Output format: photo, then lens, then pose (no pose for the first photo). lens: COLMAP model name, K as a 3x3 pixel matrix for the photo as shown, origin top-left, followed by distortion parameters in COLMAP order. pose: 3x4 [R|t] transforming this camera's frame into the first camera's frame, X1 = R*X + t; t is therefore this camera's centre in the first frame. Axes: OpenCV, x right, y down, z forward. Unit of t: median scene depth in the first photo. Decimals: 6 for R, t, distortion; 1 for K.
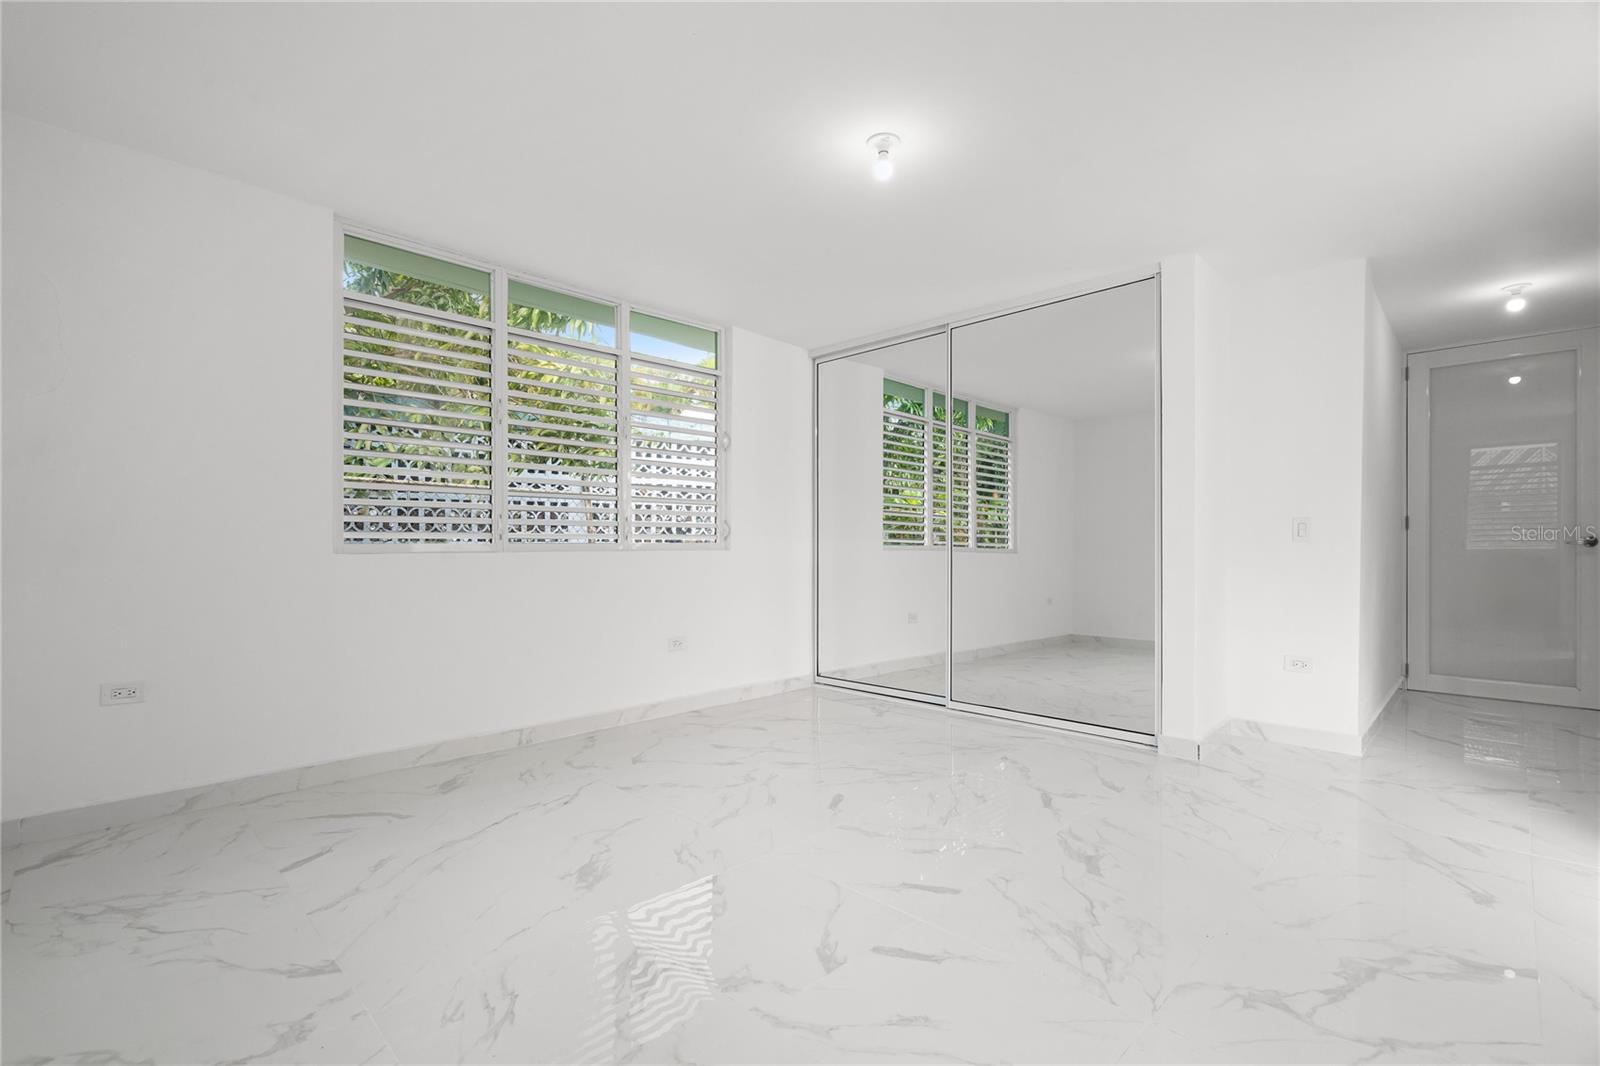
lens RADIAL K [[734.1, 0, 795.5], [0, 734.1, 549.6], [0, 0, 1]] dist [-0.002758, 0.000263]
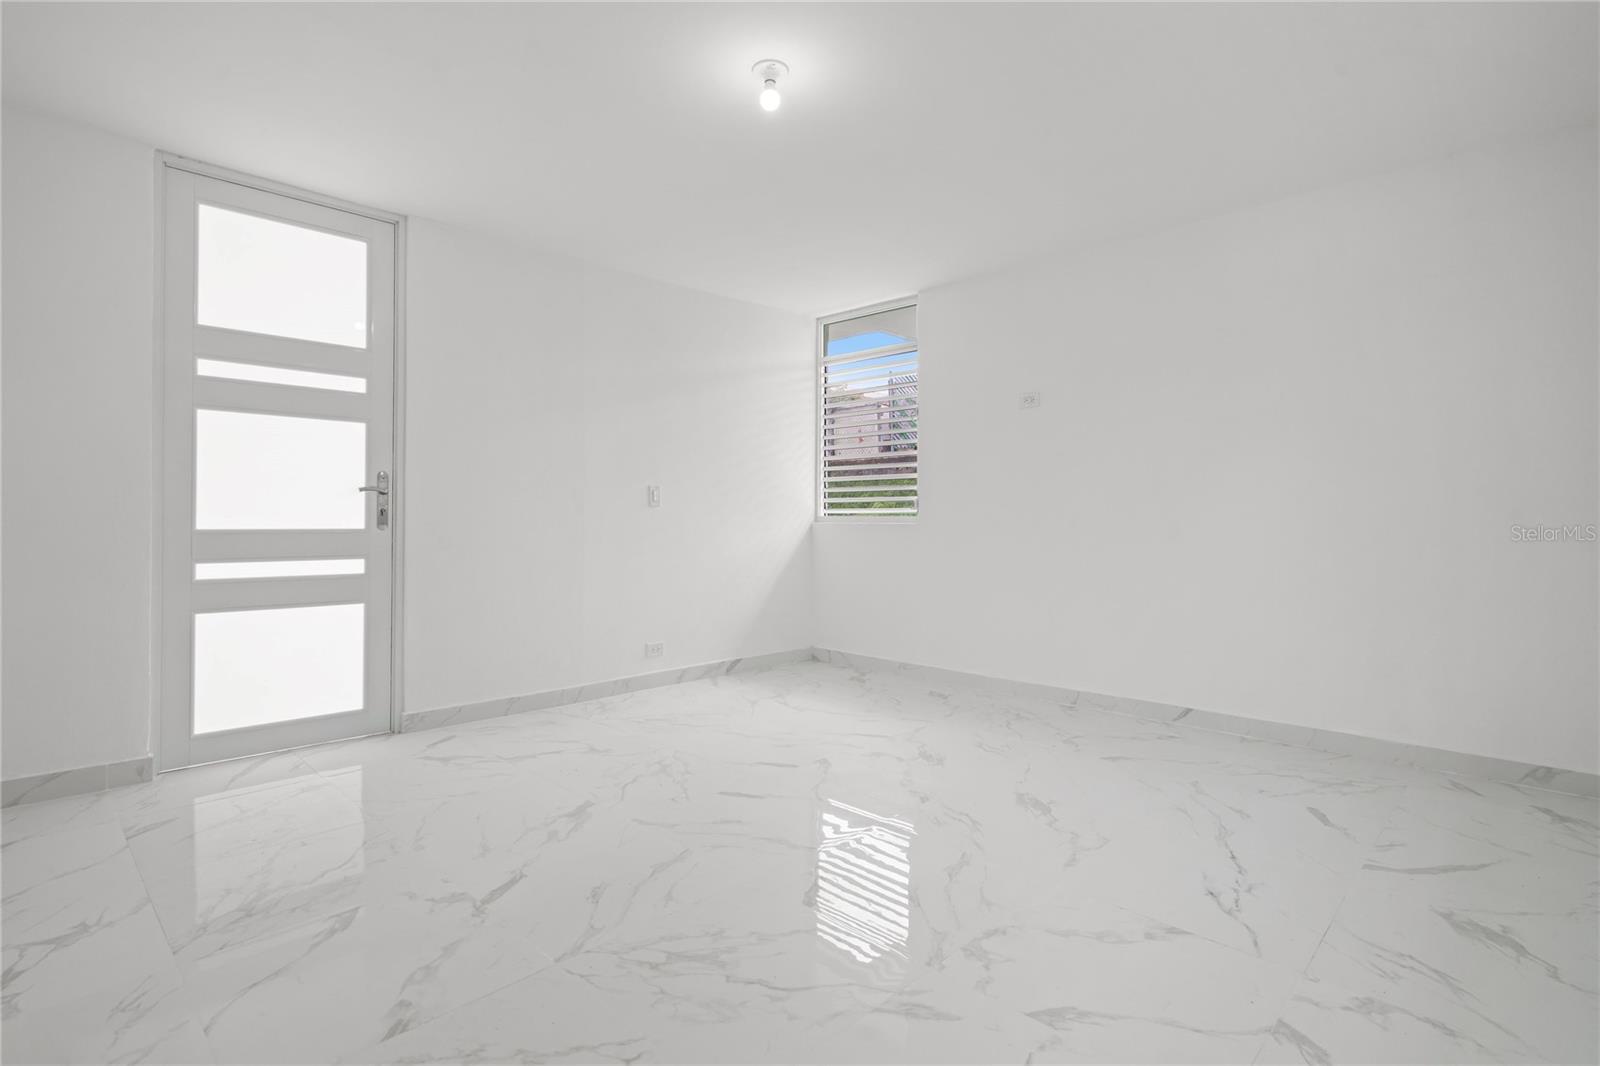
lens RADIAL K [[805.4, 0, 800.0], [0, 805.4, 533.0], [0, 0, 1]] dist [0.000182, -0.000064]
pose [[-0.999805, -0.005519, -0.018980, 0.098590], [-0.005948, 0.999726, 0.022625, -0.004638], [0.018850, 0.022734, -0.999564, 2.011817]]
